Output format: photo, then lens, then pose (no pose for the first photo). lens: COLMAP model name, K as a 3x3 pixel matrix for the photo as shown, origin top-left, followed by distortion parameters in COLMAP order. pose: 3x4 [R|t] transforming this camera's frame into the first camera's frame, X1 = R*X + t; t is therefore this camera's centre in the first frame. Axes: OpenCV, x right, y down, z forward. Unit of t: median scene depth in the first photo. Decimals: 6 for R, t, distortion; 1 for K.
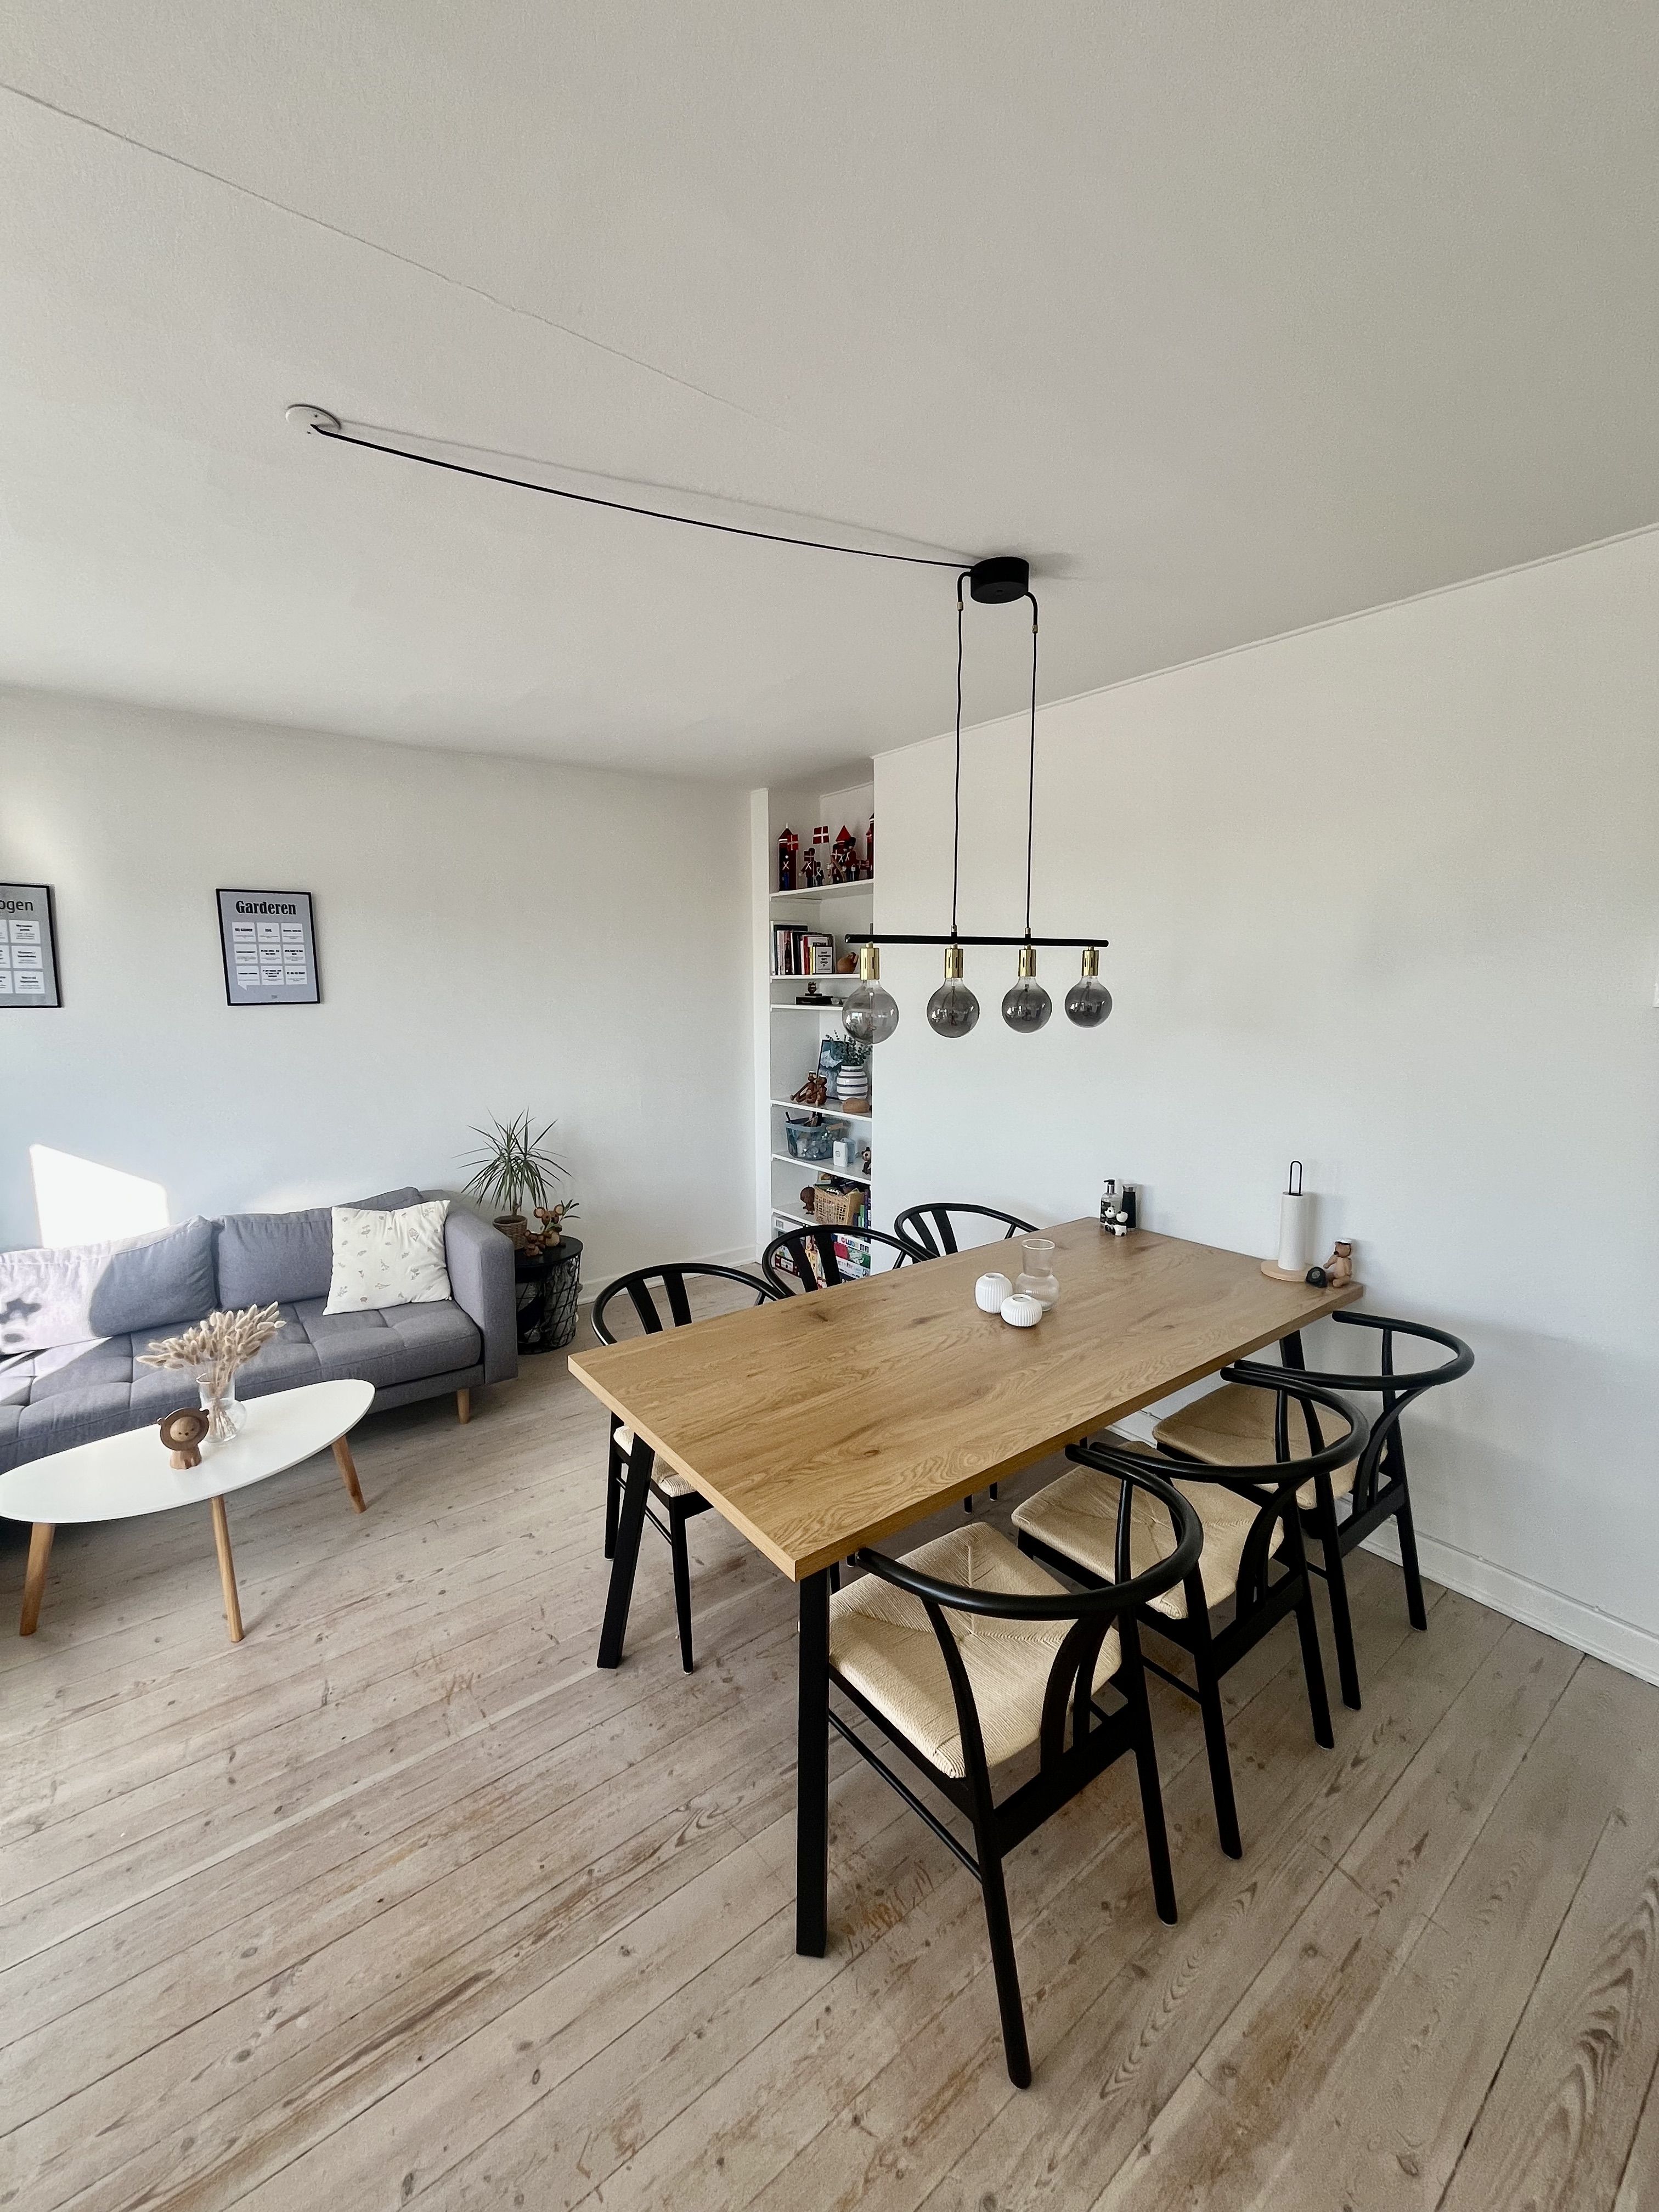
lens RADIAL K [[892.2, 0, 821.3], [0, 892.2, 1099.2], [0, 0, 1]] dist [-0.007457, 0.002416]
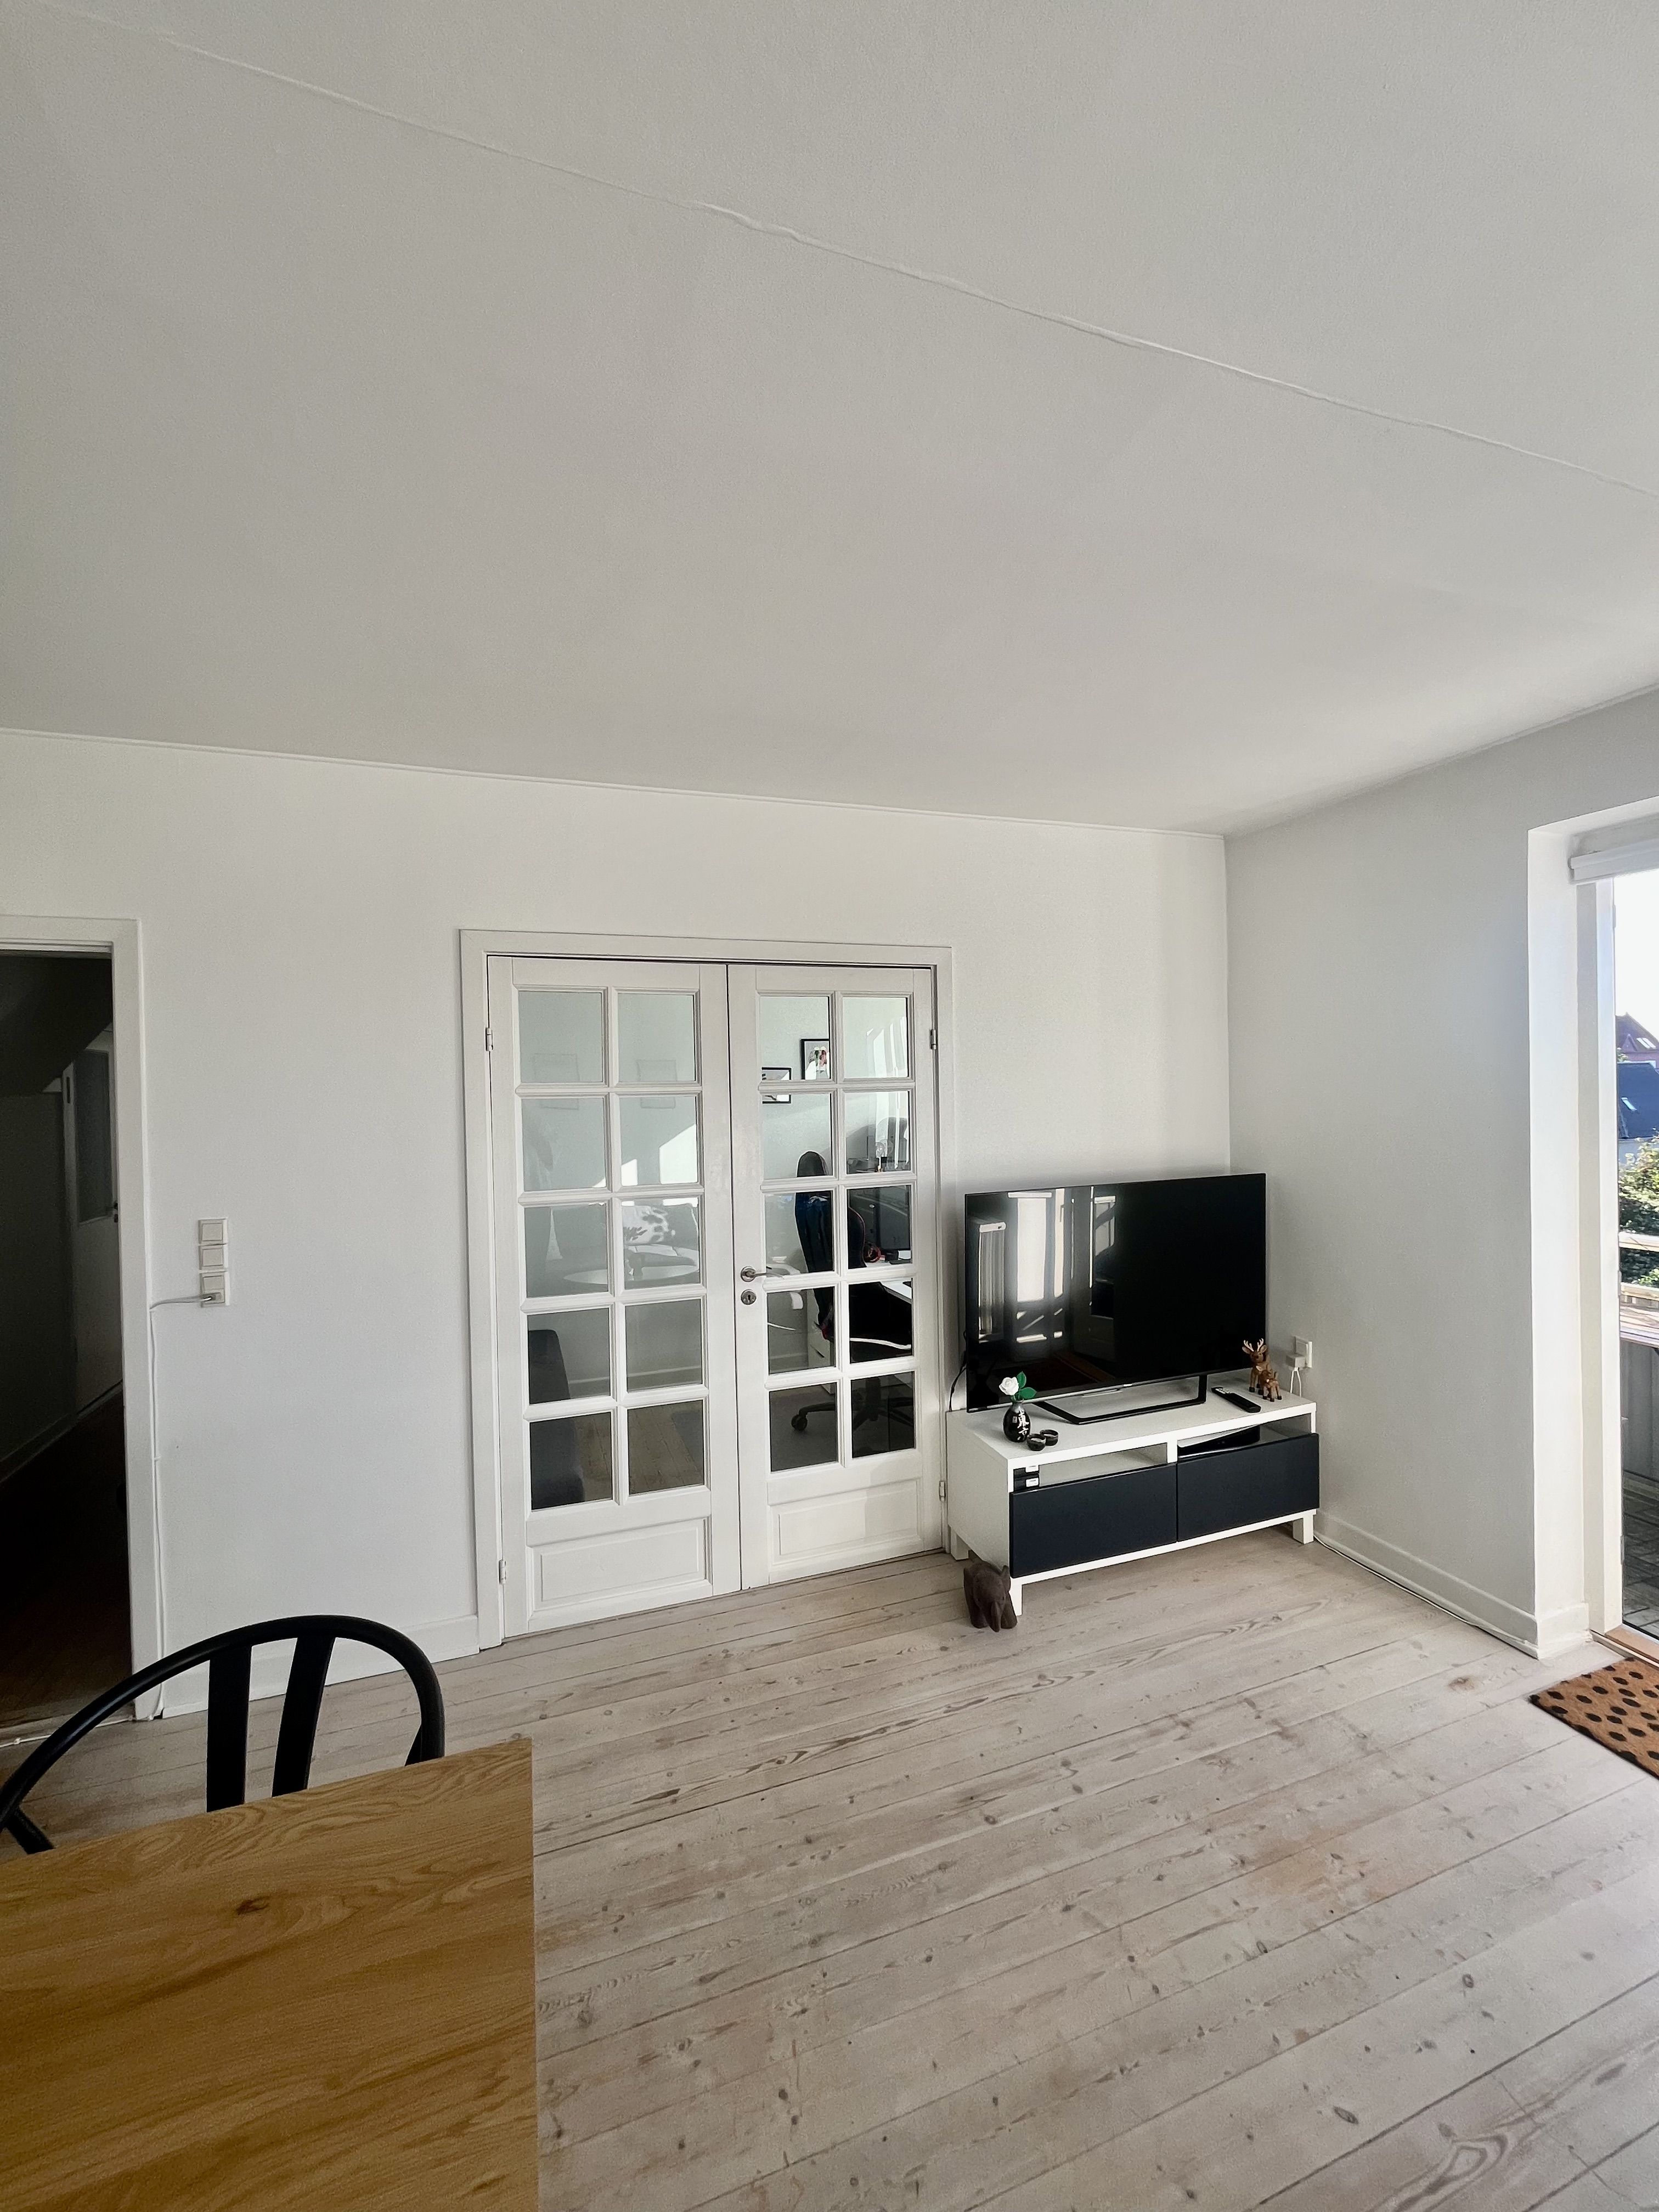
lens RADIAL K [[892.2, 0, 821.3], [0, 892.2, 1099.2], [0, 0, 1]] dist [-0.007457, 0.002416]
pose [[-0.949407, 0.015894, 0.313647, -0.518077], [0.062770, 0.988170, 0.139930, -0.196039], [-0.307712, 0.152538, -0.939173, 1.427410]]
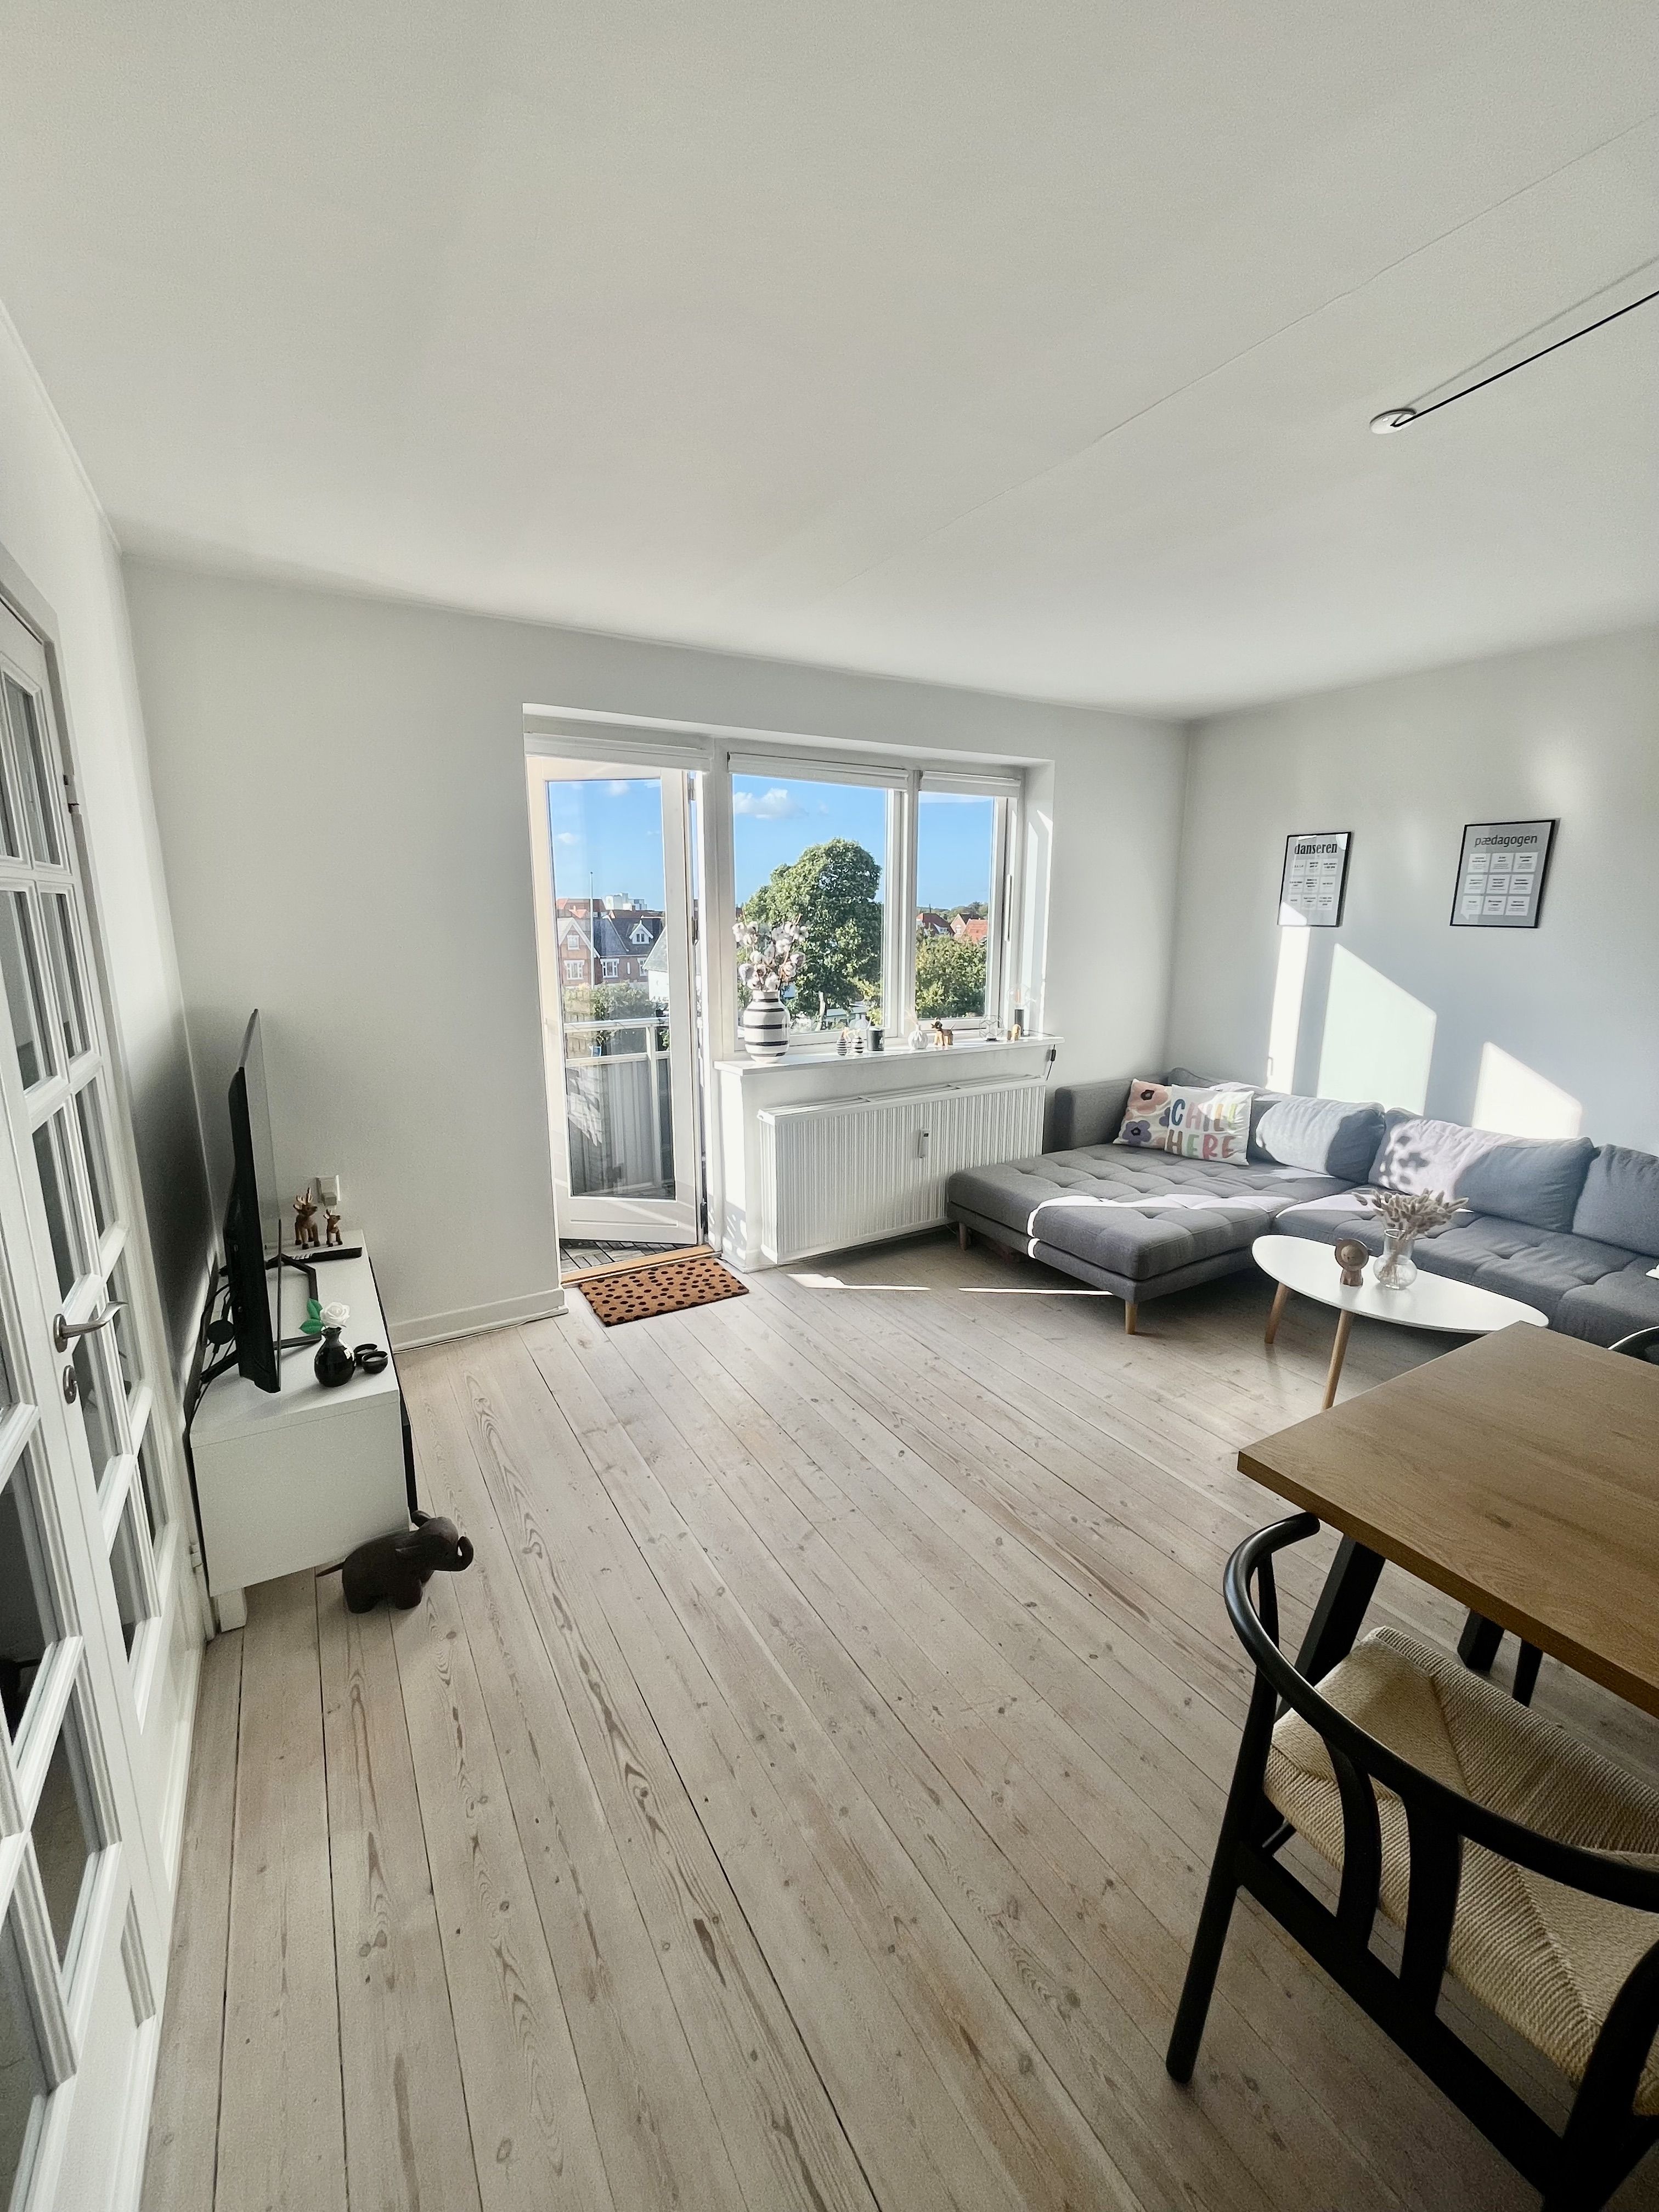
lens RADIAL K [[892.2, 0, 821.3], [0, 892.2, 1099.2], [0, 0, 1]] dist [-0.007457, 0.002416]
pose [[-0.124345, 0.204180, -0.971004, 0.829794], [-0.133849, 0.966203, 0.220311, -0.038758], [0.983170, 0.157363, -0.092814, 0.473554]]
